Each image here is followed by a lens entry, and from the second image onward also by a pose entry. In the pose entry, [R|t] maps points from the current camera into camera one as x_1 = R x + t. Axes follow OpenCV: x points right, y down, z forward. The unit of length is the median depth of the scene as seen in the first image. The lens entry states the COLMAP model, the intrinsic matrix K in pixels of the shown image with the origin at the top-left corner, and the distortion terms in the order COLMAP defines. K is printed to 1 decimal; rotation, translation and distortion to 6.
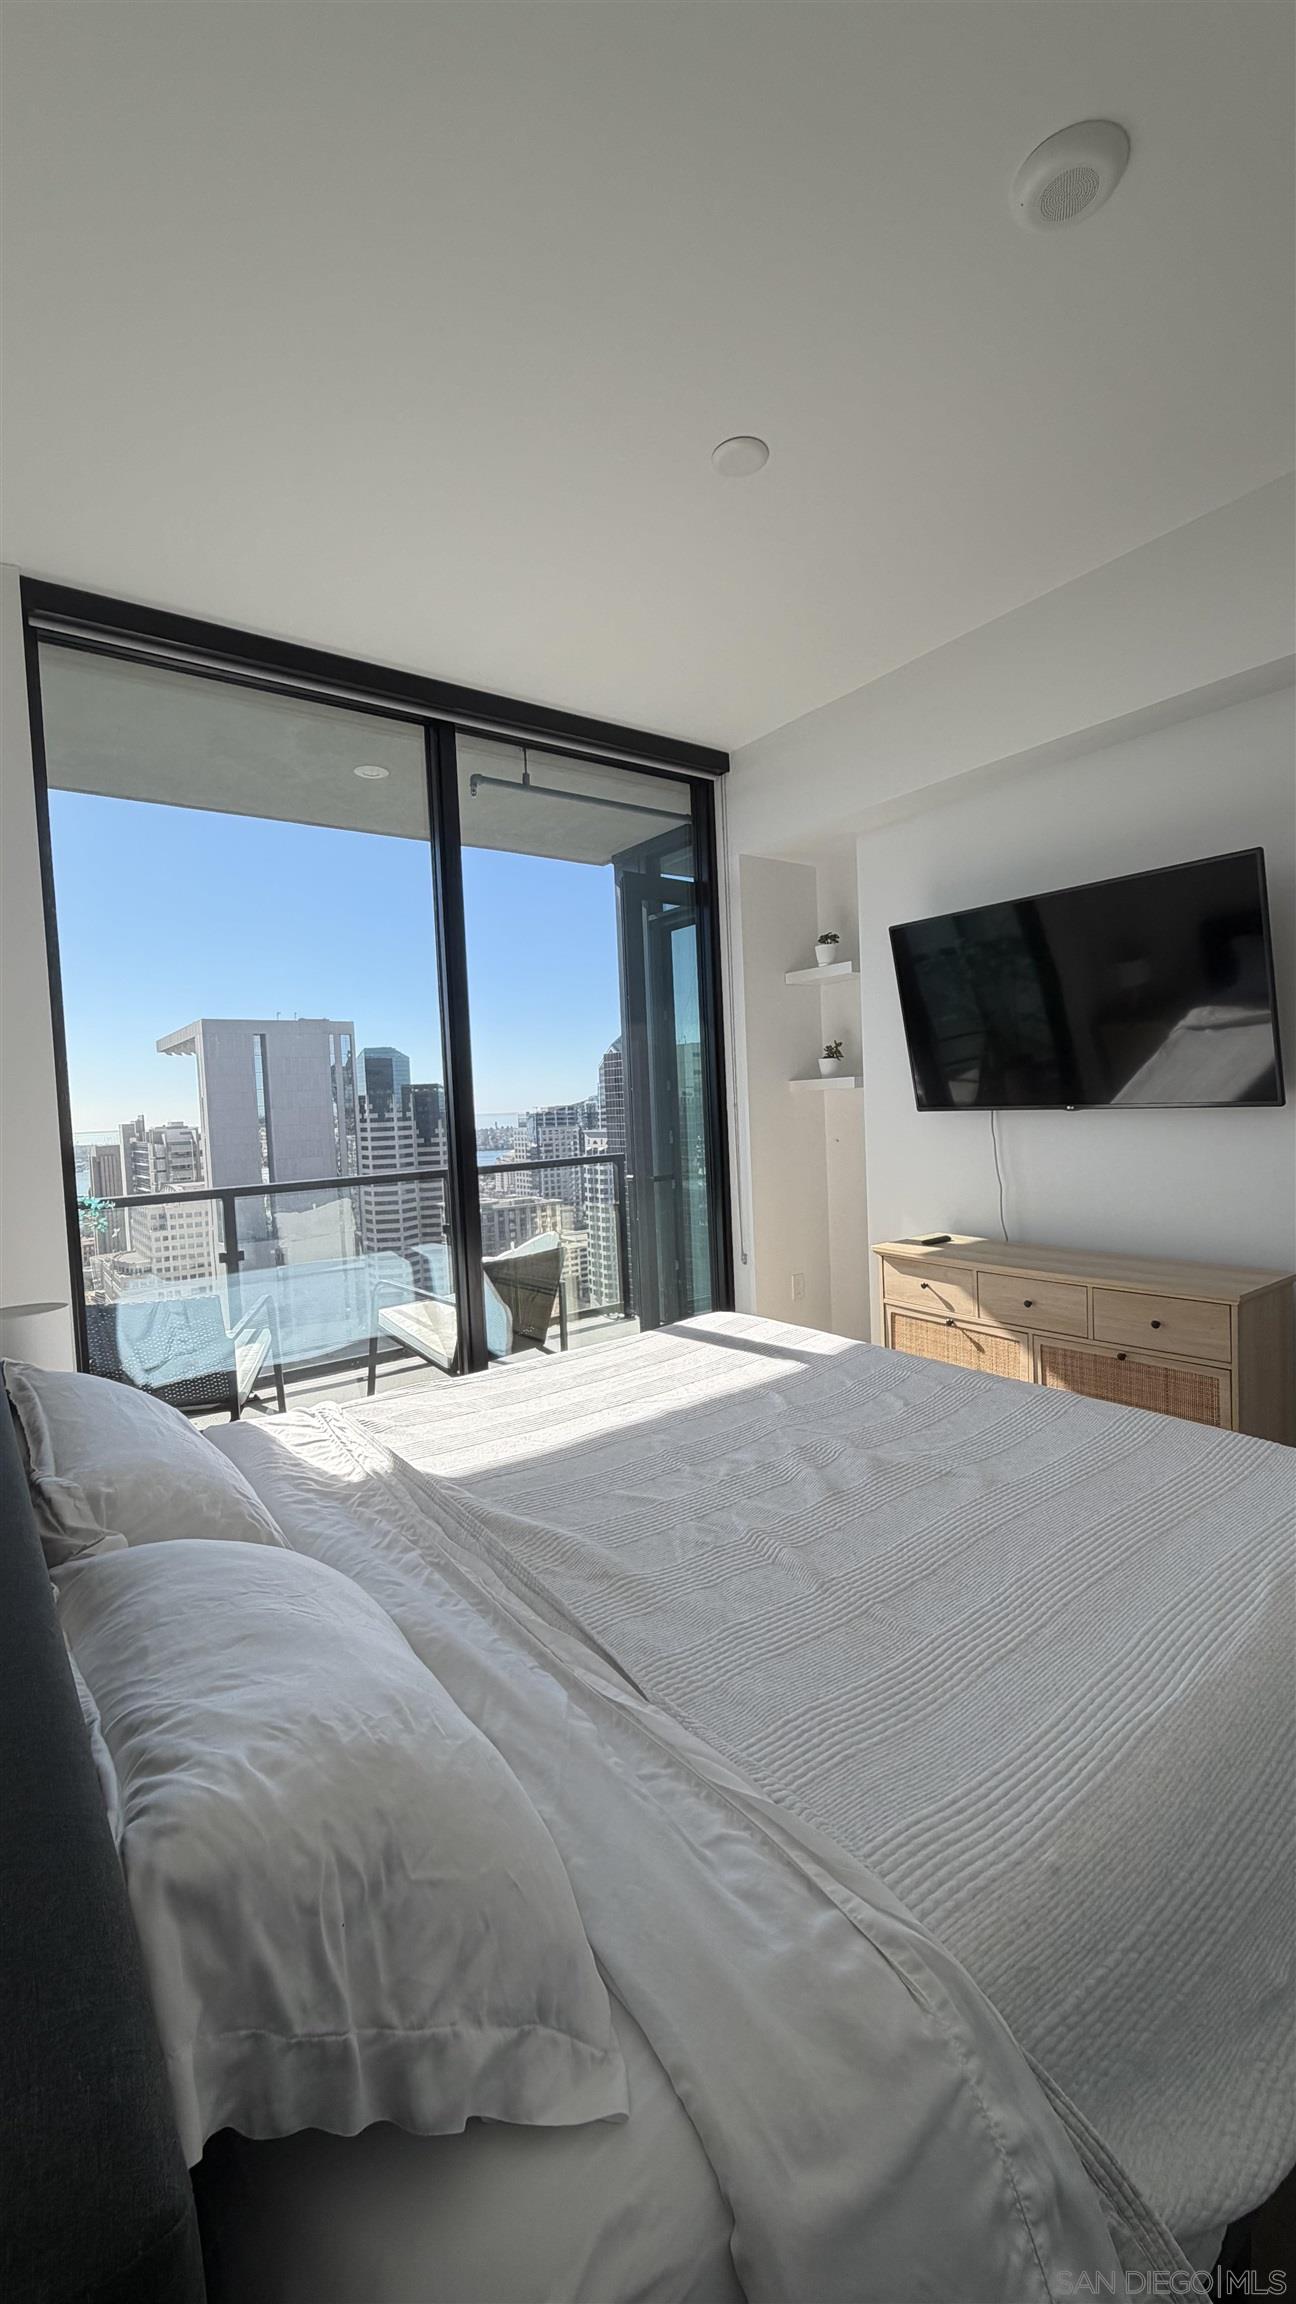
lens RADIAL K [[925.6, 0, 610.9], [0, 925.6, 1156.2], [0, 0, 1]] dist [0.003110, 0.000188]
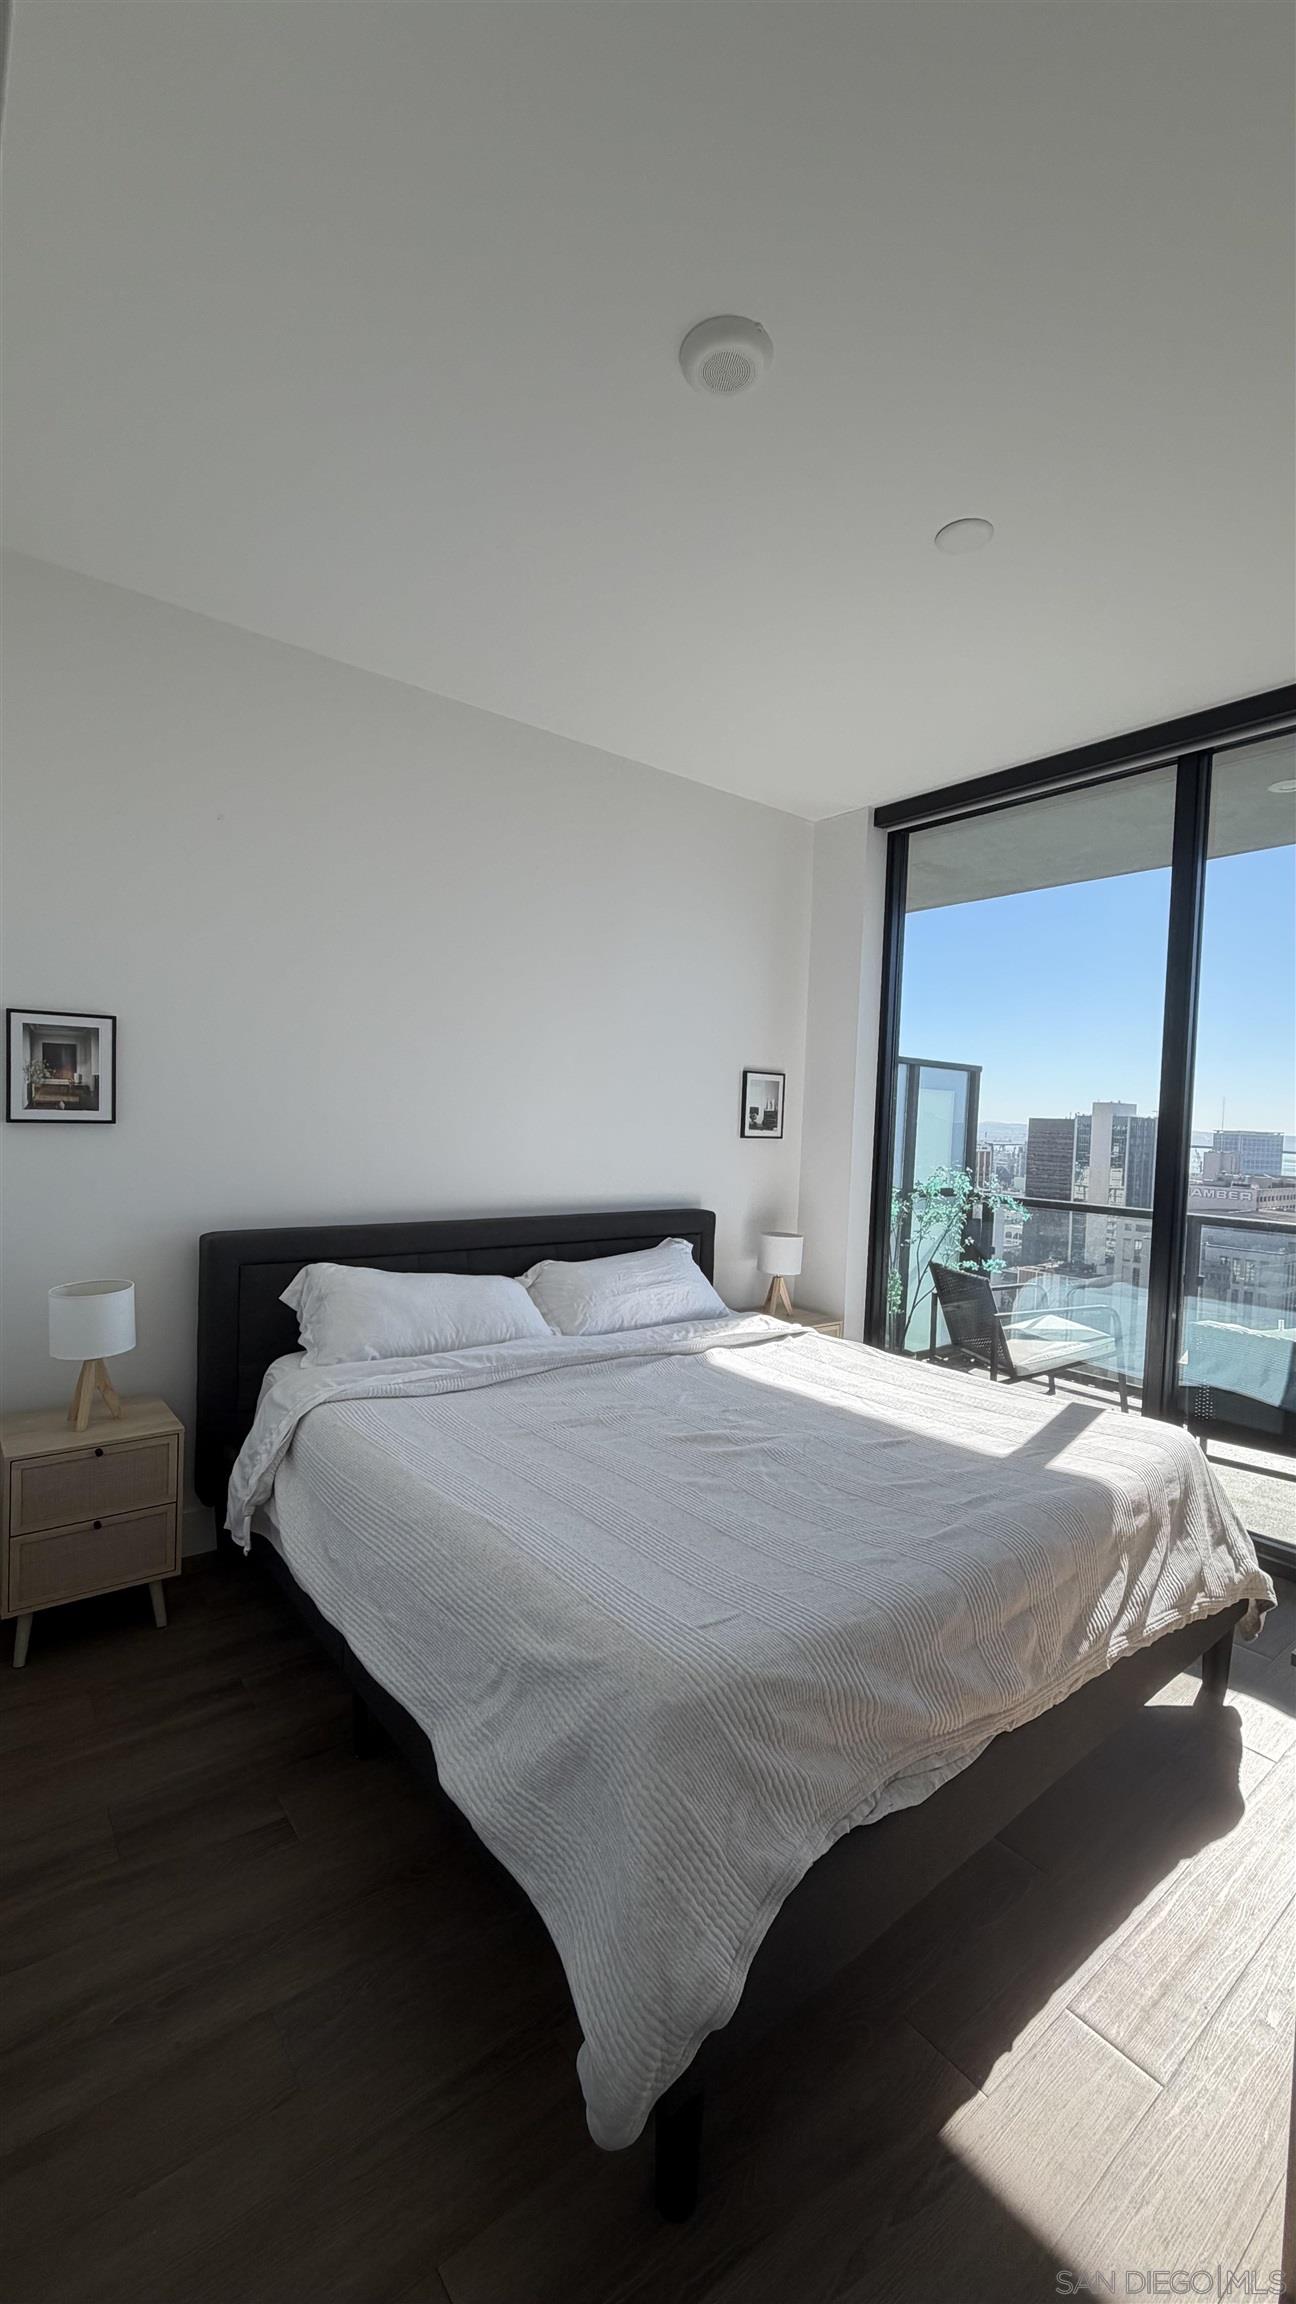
lens RADIAL K [[925.6, 0, 647.9], [0, 925.6, 1145.9], [0, 0, 1]] dist [0.003110, 0.000188]
pose [[0.044294, 0.079930, -0.995816, 1.052352], [-0.099024, 0.992237, 0.075238, -0.106662], [0.994099, 0.095277, 0.051865, 0.571302]]
